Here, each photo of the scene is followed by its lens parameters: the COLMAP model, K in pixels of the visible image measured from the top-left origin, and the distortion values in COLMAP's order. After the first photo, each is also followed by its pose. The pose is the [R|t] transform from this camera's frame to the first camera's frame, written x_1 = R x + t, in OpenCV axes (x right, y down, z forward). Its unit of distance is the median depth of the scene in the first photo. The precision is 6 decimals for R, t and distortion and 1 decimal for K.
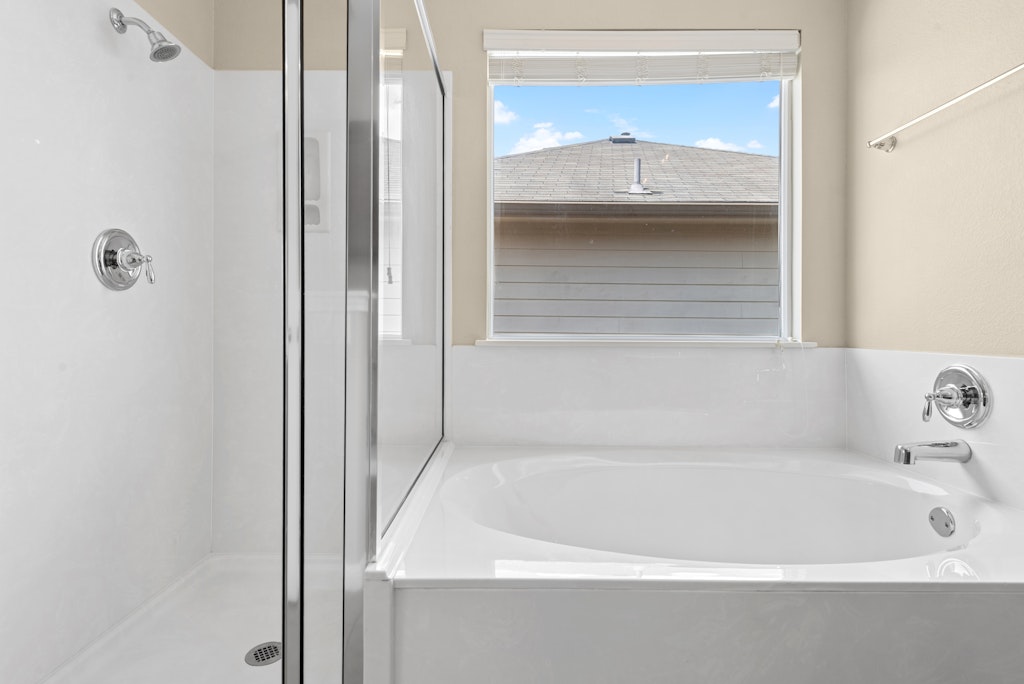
lens RADIAL K [[511.3, 0, 512.7], [0, 511.3, 337.6], [0, 0, 1]] dist [0.014334, -0.001502]
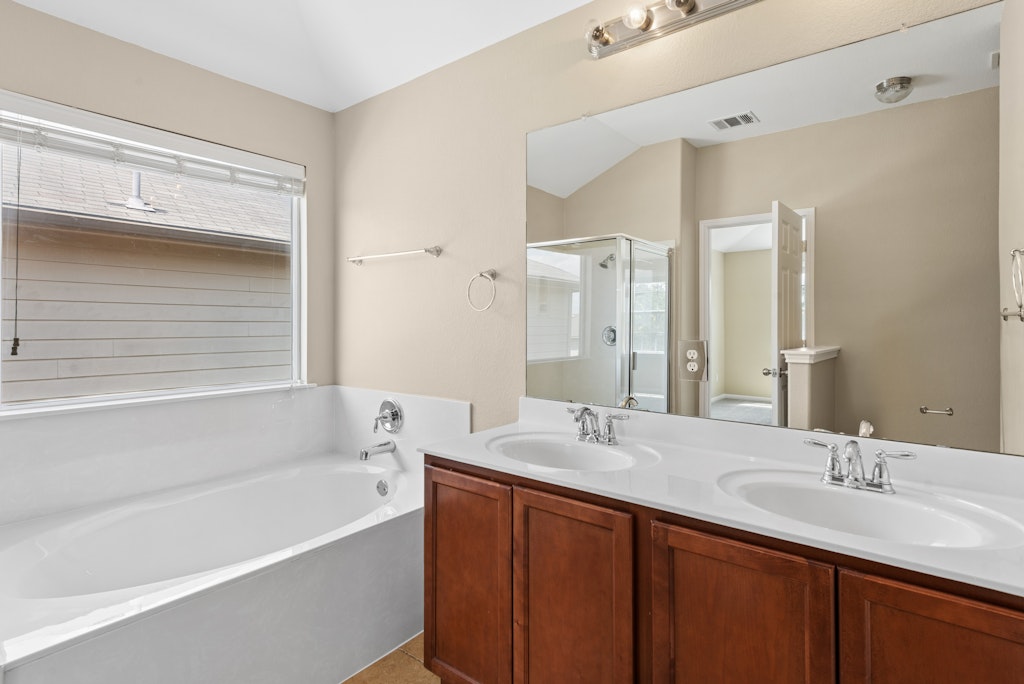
lens RADIAL K [[511.3, 0, 514.9], [0, 511.3, 334.2], [0, 0, 1]] dist [0.014334, -0.001502]
pose [[0.605391, -0.004750, 0.795914, -0.232360], [-0.005756, 0.999930, 0.010345, -0.155755], [-0.795907, -0.010844, 0.605321, -0.338235]]
